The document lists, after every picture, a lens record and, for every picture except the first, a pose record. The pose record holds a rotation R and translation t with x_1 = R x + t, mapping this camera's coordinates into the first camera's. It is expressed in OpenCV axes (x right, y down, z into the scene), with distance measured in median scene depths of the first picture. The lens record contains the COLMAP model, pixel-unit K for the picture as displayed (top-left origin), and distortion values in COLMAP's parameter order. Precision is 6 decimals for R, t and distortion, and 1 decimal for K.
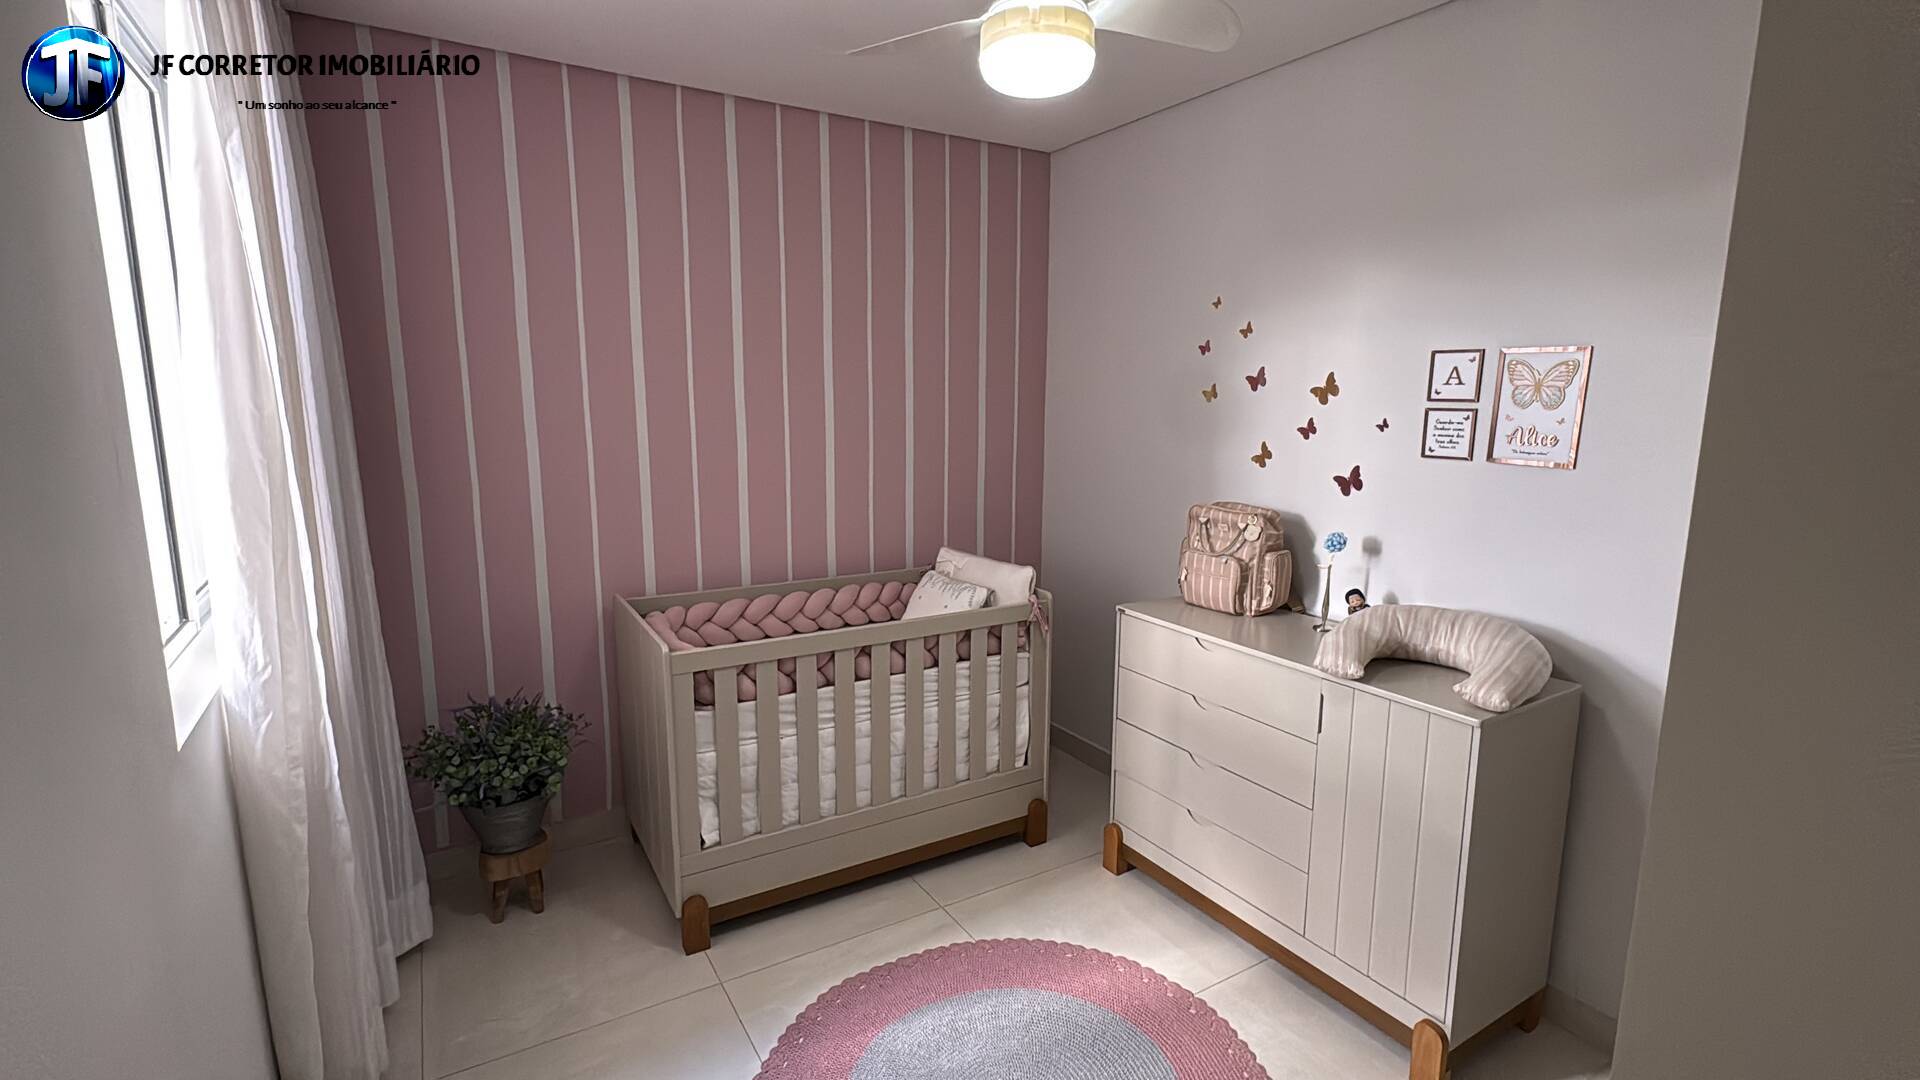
lens RADIAL K [[872.8, 0, 960.1], [0, 872.8, 540.2], [0, 0, 1]] dist [-0.008921, -0.000320]
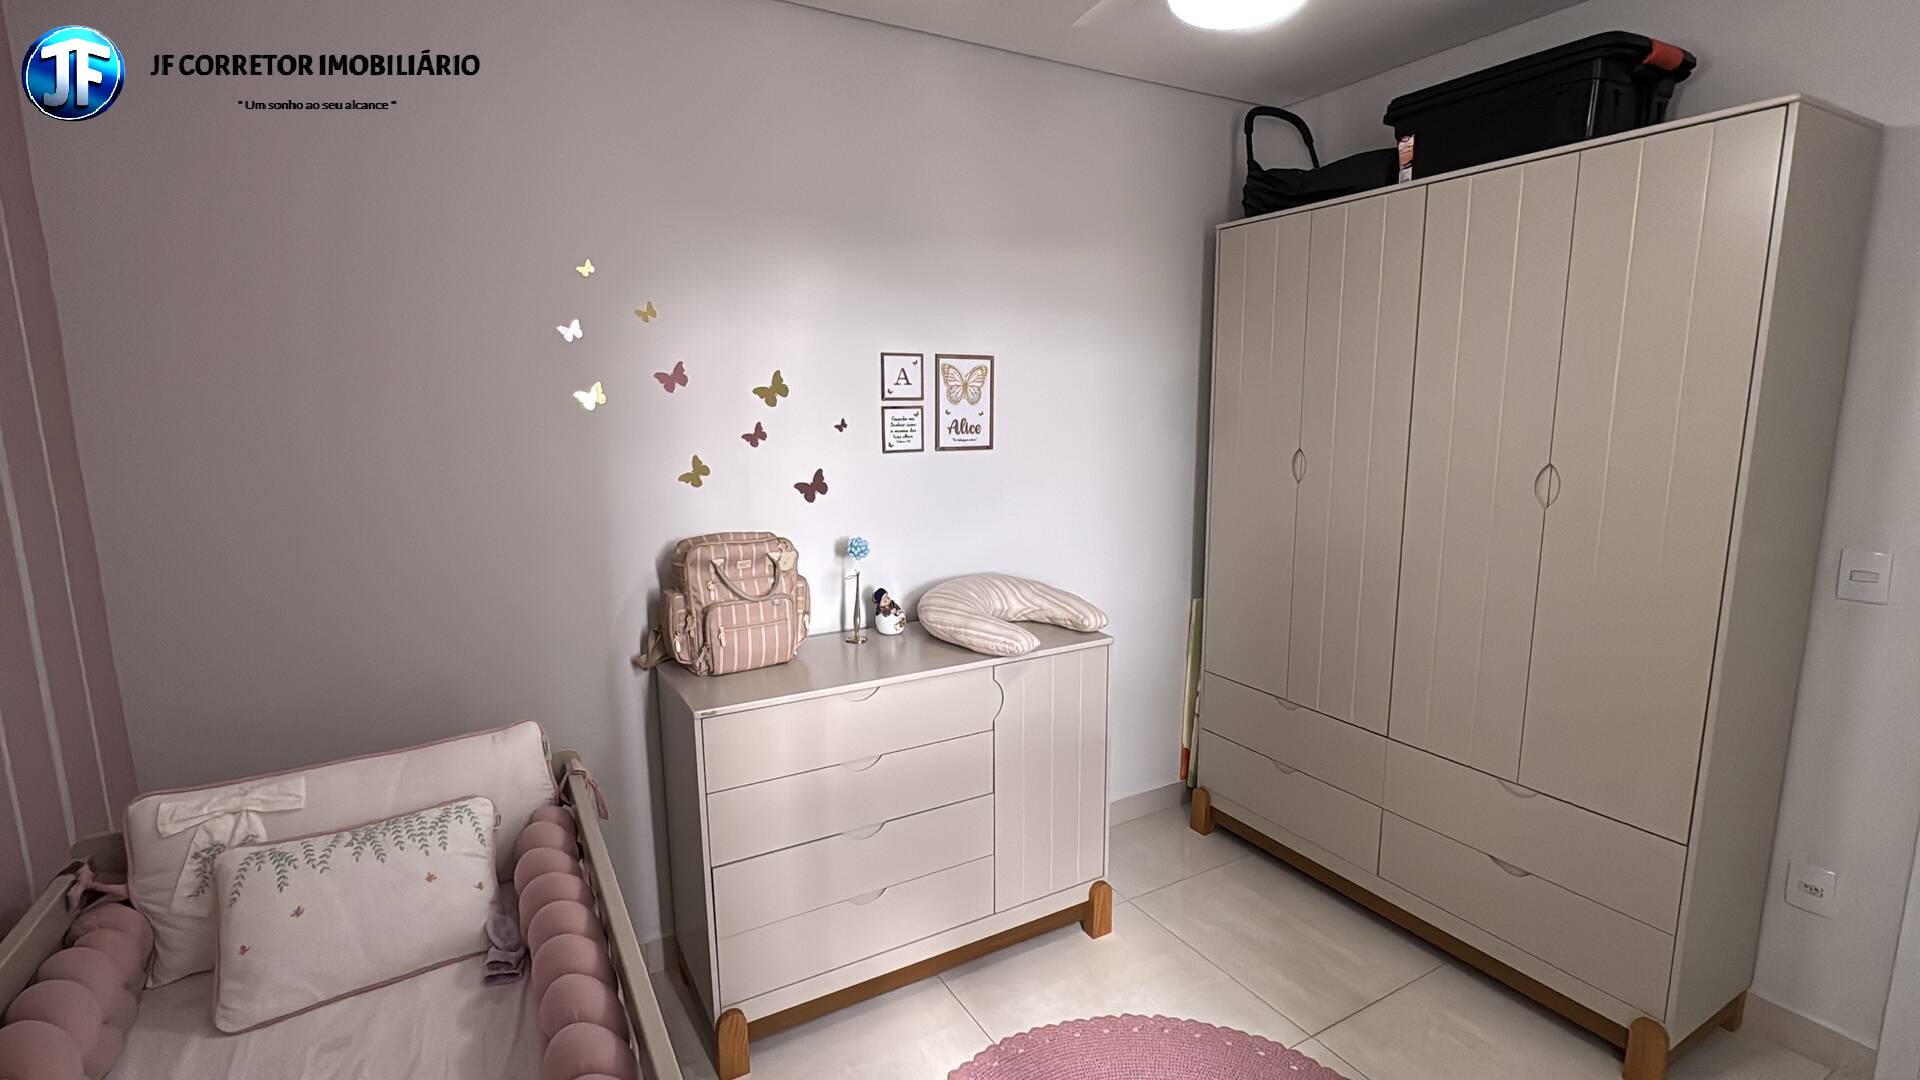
lens RADIAL K [[872.8, 0, 960.8], [0, 872.8, 540.7], [0, 0, 1]] dist [-0.008921, -0.000320]
pose [[0.026608, -0.168912, 0.985272, -0.549396], [0.174295, 0.971308, 0.161811, -0.151303], [-0.984334, 0.167423, 0.055285, 0.890466]]
